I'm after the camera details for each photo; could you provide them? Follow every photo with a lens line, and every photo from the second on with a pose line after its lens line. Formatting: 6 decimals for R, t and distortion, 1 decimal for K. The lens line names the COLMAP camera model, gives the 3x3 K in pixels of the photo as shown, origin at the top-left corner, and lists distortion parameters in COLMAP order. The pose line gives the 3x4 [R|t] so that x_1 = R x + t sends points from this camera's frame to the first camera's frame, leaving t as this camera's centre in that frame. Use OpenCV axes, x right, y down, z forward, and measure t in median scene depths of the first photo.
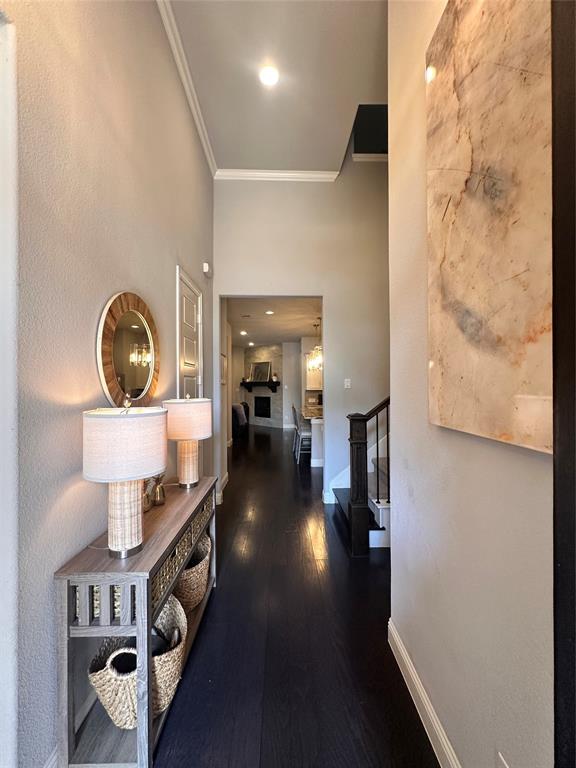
lens RADIAL K [[305.0, 0, 287.7], [0, 305.0, 385.3], [0, 0, 1]] dist [0.000157, -0.000053]
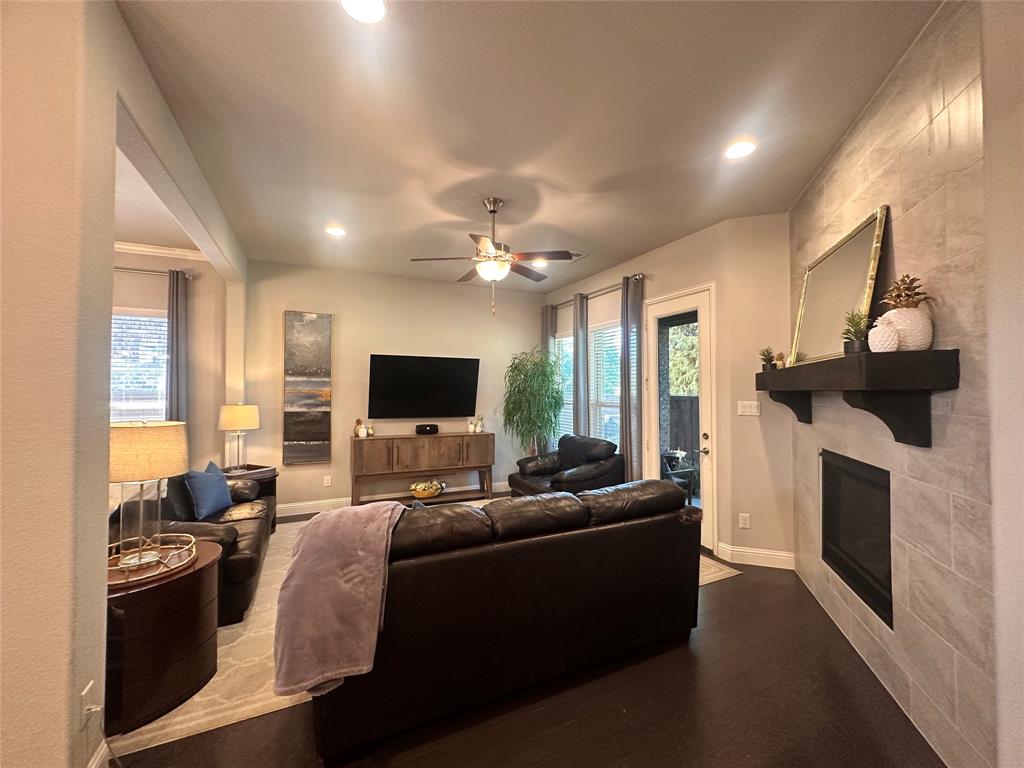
lens RADIAL K [[406.6, 0, 510.2], [0, 406.6, 382.5], [0, 0, 1]] dist [0.000157, -0.000053]
pose [[0.404259, -0.015882, -0.914507, 0.038527], [0.000376, 0.999852, -0.017198, 0.002036], [0.914644, 0.006609, 0.404205, 0.778481]]
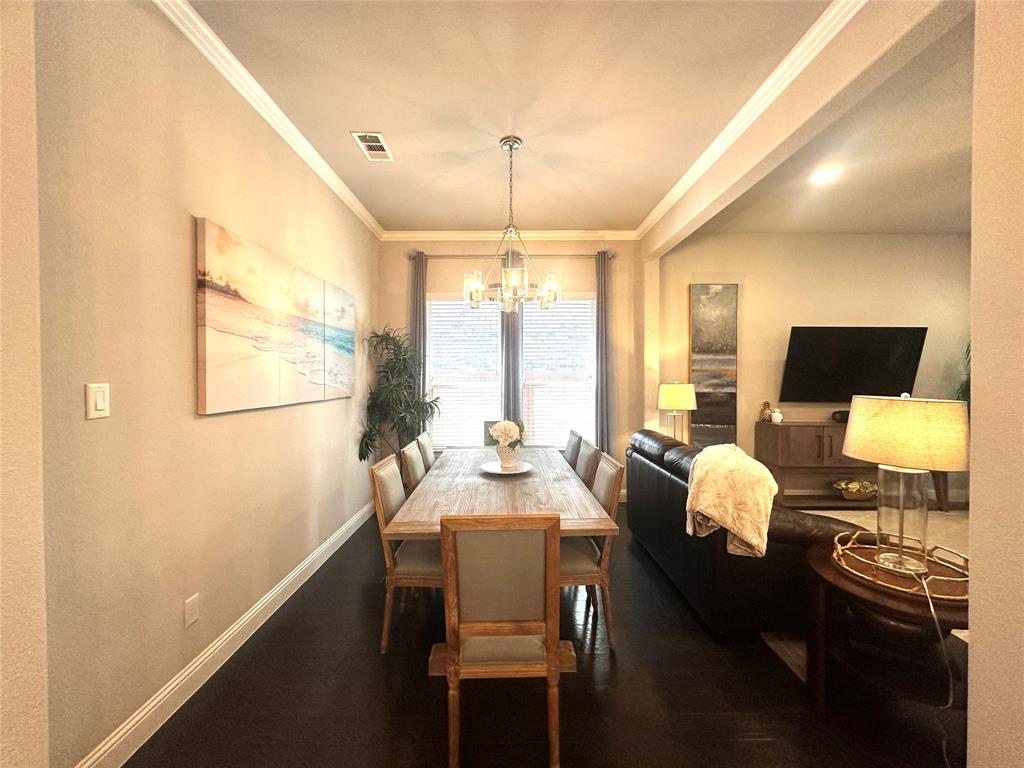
lens RADIAL K [[406.6, 0, 512.6], [0, 406.6, 383.9], [0, 0, 1]] dist [0.000157, -0.000053]
pose [[-0.016371, 0.020956, -0.999646, -0.046524], [0.003433, 0.999776, 0.020903, 0.008267], [0.999860, -0.003089, -0.016439, 0.558913]]
